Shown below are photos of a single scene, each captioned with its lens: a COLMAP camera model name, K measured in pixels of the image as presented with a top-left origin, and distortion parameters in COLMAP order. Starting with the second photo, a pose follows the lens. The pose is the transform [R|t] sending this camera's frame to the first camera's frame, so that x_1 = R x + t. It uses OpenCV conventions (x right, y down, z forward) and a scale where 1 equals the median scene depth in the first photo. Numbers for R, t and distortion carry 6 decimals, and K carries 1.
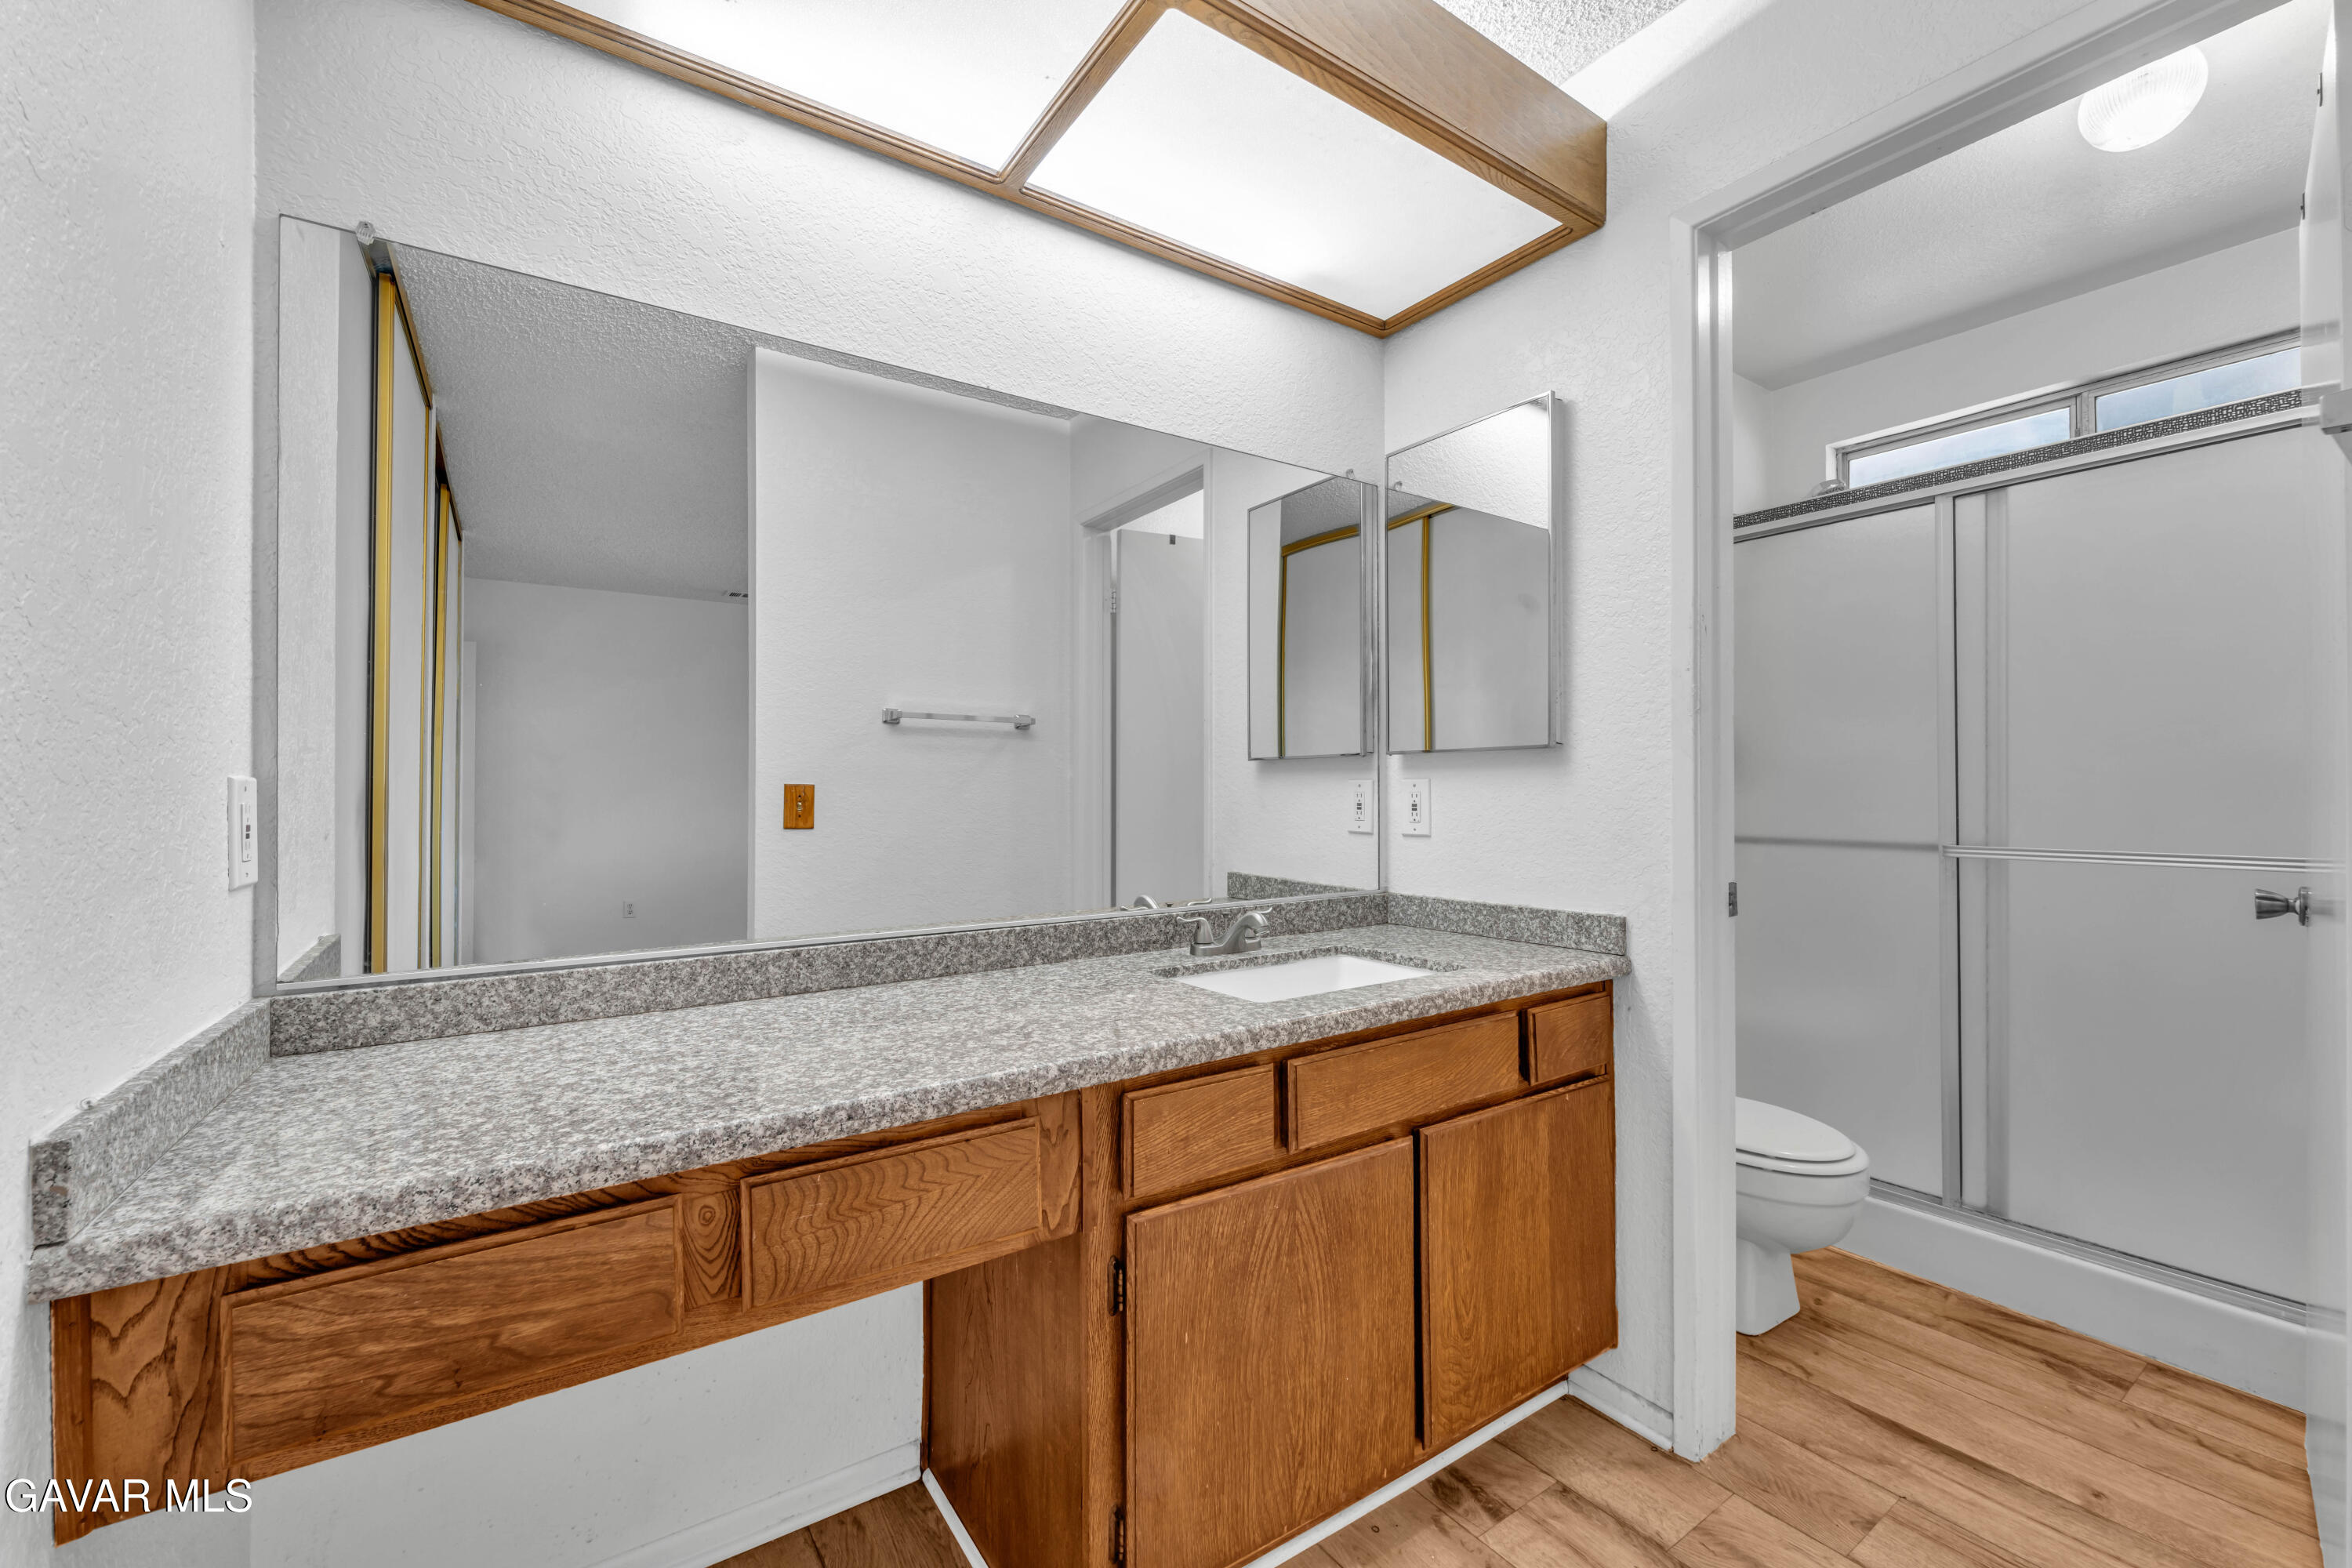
lens RADIAL K [[955.2, 0, 1176.0], [0, 955.2, 784.0], [0, 0, 1]] dist [0.000033, -0.000291]
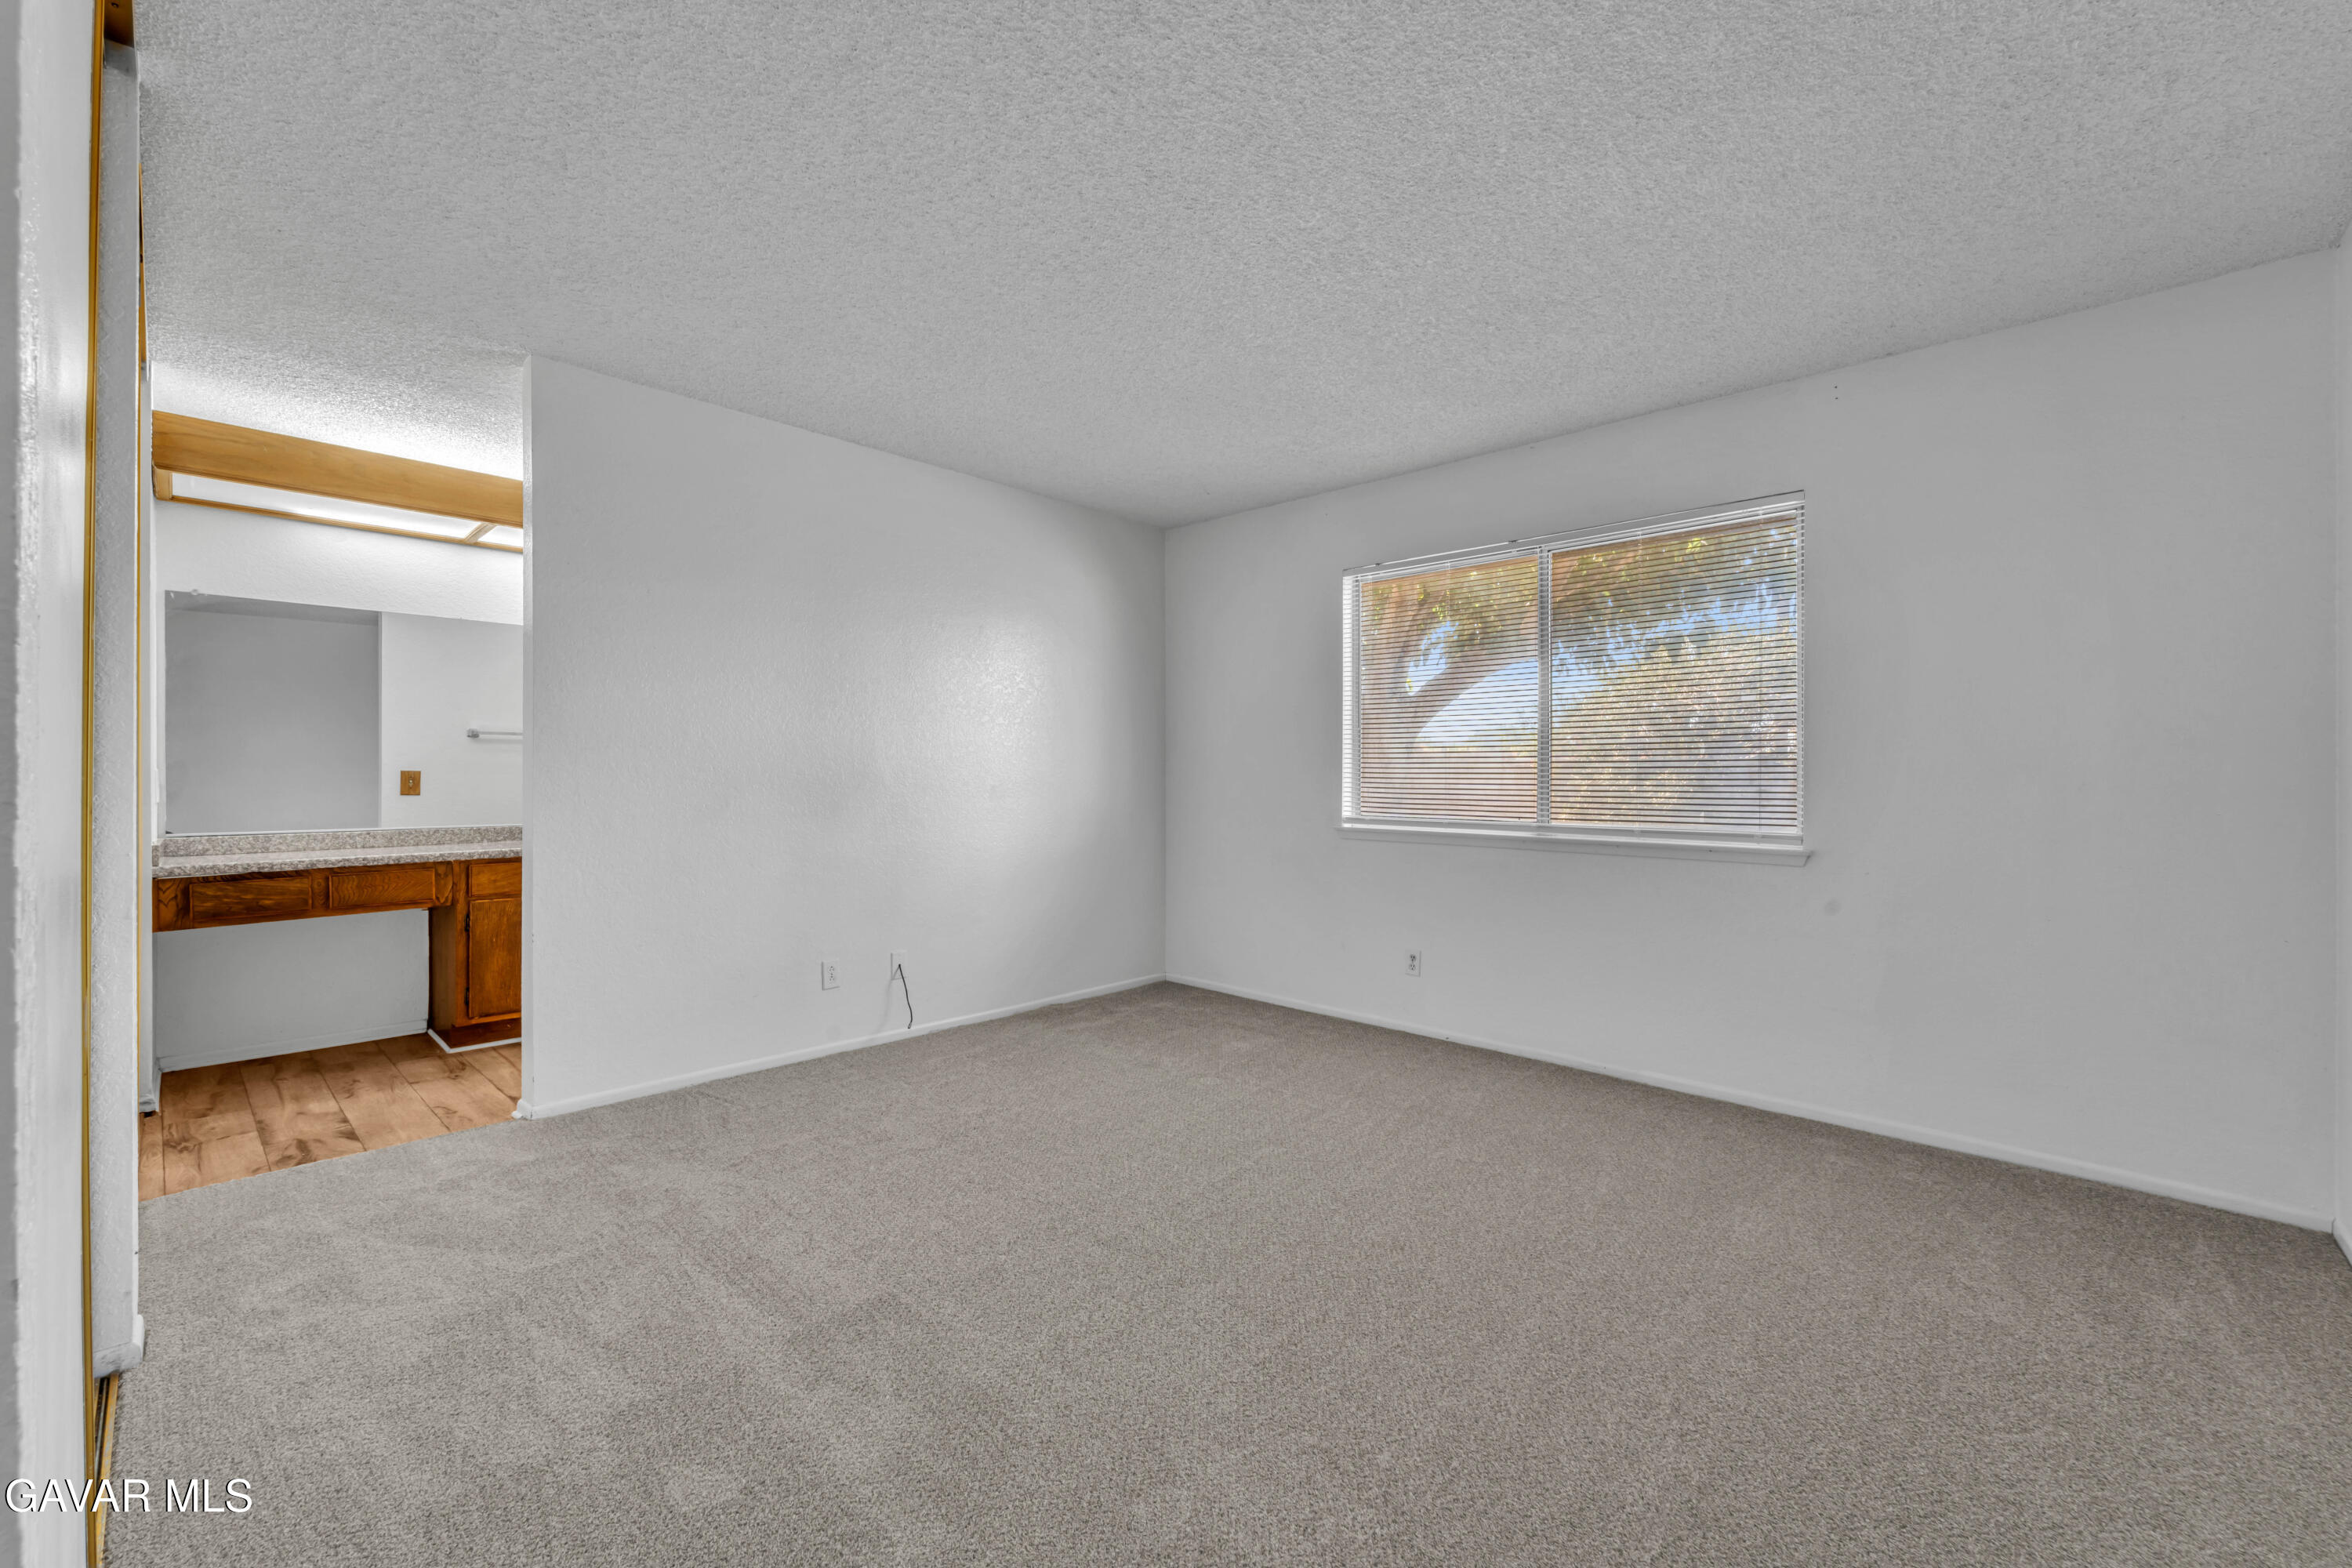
lens RADIAL K [[955.2, 0, 1176.0], [0, 955.2, 784.0], [0, 0, 1]] dist [0.000033, -0.000291]
pose [[0.977399, 0.003934, 0.211365, 1.482395], [-0.006952, 0.999884, 0.013536, -0.020591], [-0.211288, -0.014700, 0.977313, -2.496946]]
